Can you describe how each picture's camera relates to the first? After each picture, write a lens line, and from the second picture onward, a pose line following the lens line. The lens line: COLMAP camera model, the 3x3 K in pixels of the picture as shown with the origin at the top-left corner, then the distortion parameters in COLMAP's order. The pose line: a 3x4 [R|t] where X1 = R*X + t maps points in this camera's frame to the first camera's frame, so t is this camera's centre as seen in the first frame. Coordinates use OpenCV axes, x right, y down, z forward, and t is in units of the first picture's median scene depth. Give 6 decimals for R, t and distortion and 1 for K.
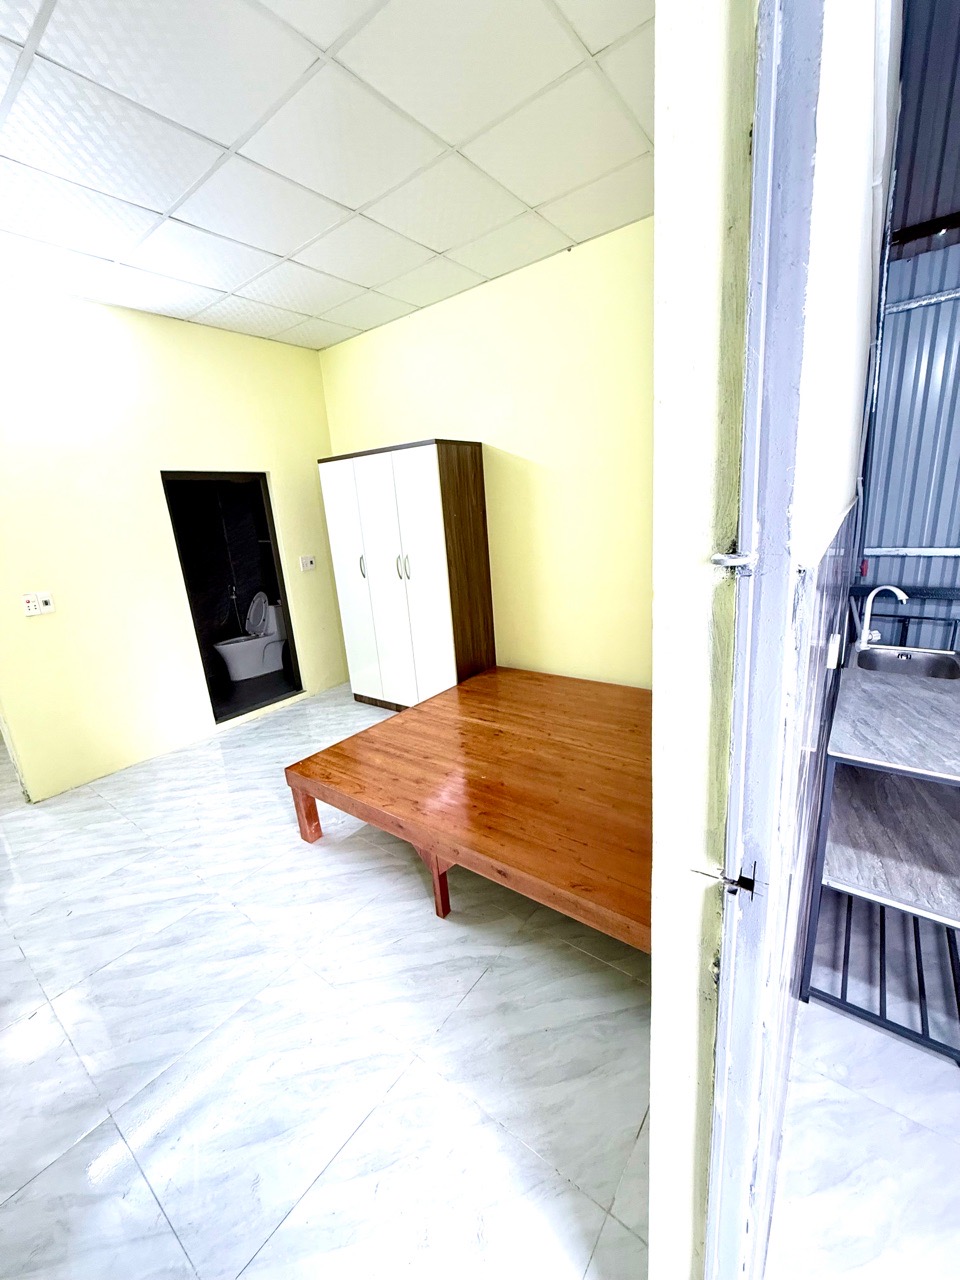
lens RADIAL K [[510.4, 0, 478.7], [0, 510.4, 639.6], [0, 0, 1]] dist [0.002921, 0.000294]
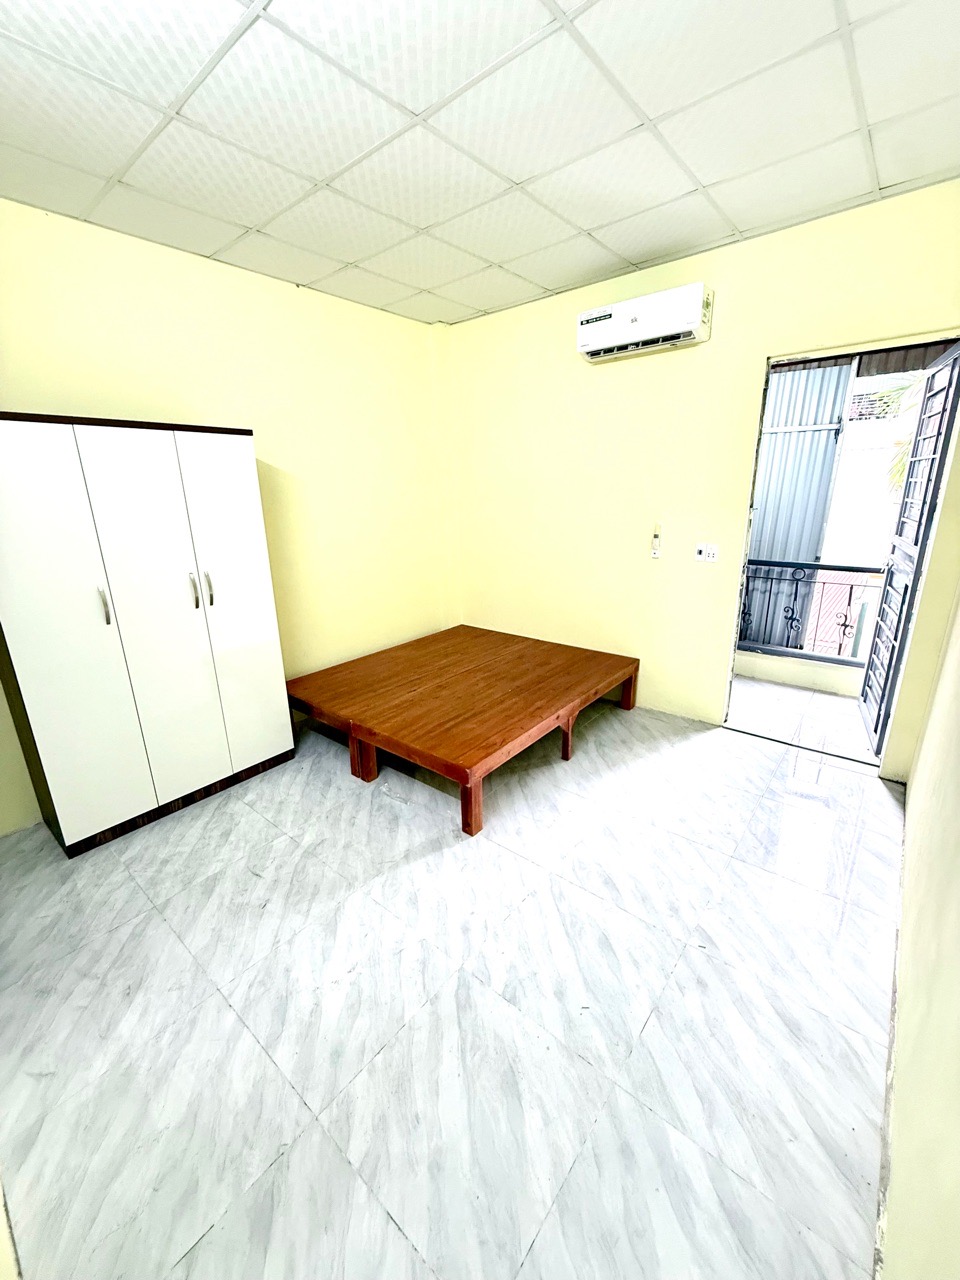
lens RADIAL K [[510.4, 0, 475.2], [0, 510.4, 640.8], [0, 0, 1]] dist [0.002921, 0.000294]
pose [[0.053061, -0.224190, 0.973100, -1.165482], [0.272303, 0.940791, 0.201899, -0.157033], [-0.960748, 0.254265, 0.110967, 0.752965]]
